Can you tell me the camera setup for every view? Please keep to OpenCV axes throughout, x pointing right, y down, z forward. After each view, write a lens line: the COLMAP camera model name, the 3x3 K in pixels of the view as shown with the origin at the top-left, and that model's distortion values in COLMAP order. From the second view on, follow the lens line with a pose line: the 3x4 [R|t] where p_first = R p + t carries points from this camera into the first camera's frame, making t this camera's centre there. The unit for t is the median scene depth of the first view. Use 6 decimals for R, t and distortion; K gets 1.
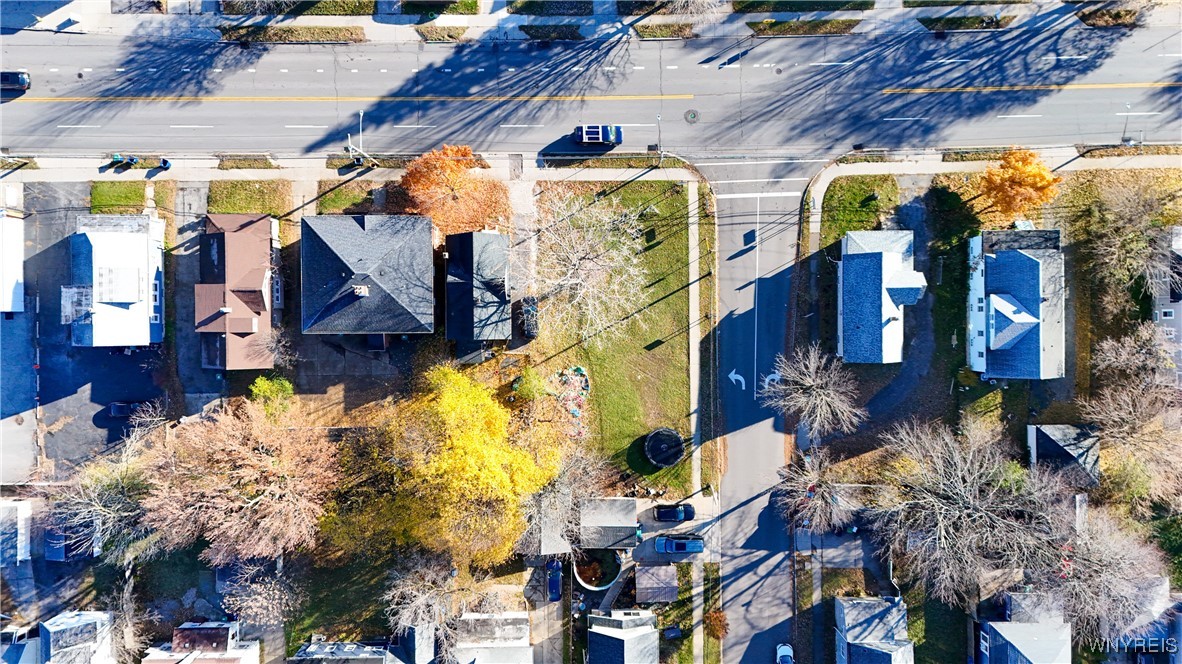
lens RADIAL K [[874.2, 0, 590.1], [0, 874.2, 328.4], [0, 0, 1]] dist [0.030145, -0.018350]
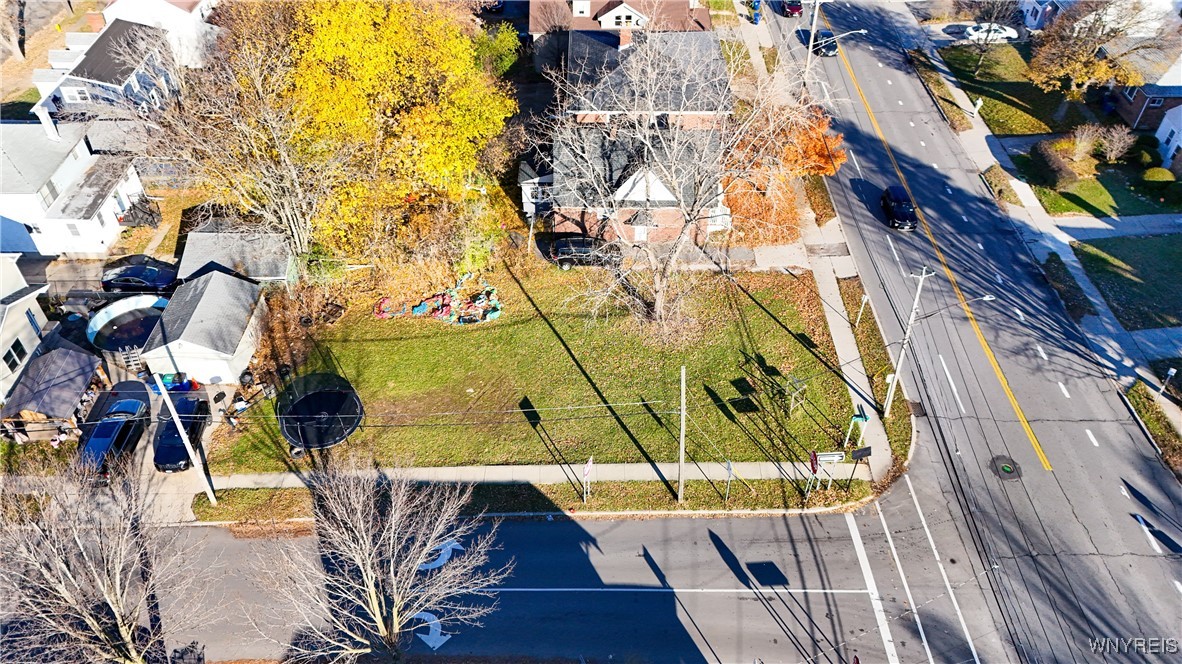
lens RADIAL K [[874.2, 0, 587.5], [0, 874.2, 331.1], [0, 0, 1]] dist [0.030145, -0.018350]
pose [[-0.010730, 0.662728, -0.748783, 0.427080], [-0.999707, -0.023366, -0.006356, -0.010413], [-0.021708, 0.748495, 0.662784, 0.633168]]
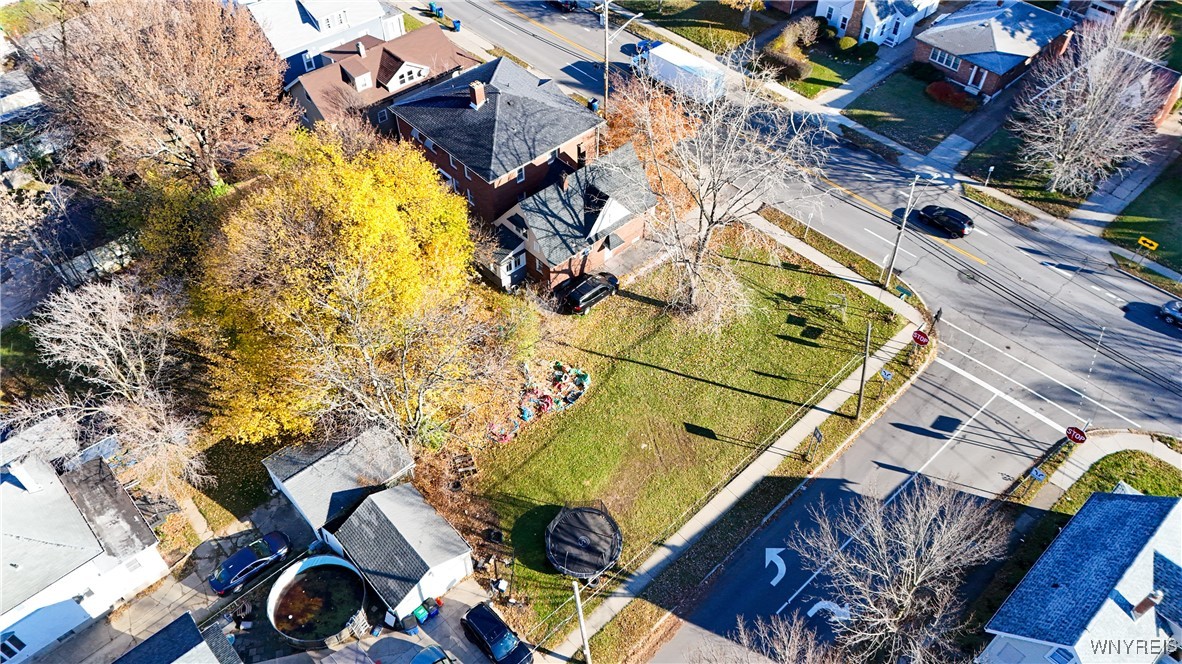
lens RADIAL K [[874.2, 0, 591.0], [0, 874.2, 329.9], [0, 0, 1]] dist [0.030145, -0.018350]
pose [[0.675184, 0.527461, -0.515666, 0.293290], [-0.737644, 0.480034, -0.474815, 0.322897], [-0.002909, 0.700965, 0.713189, 0.539519]]
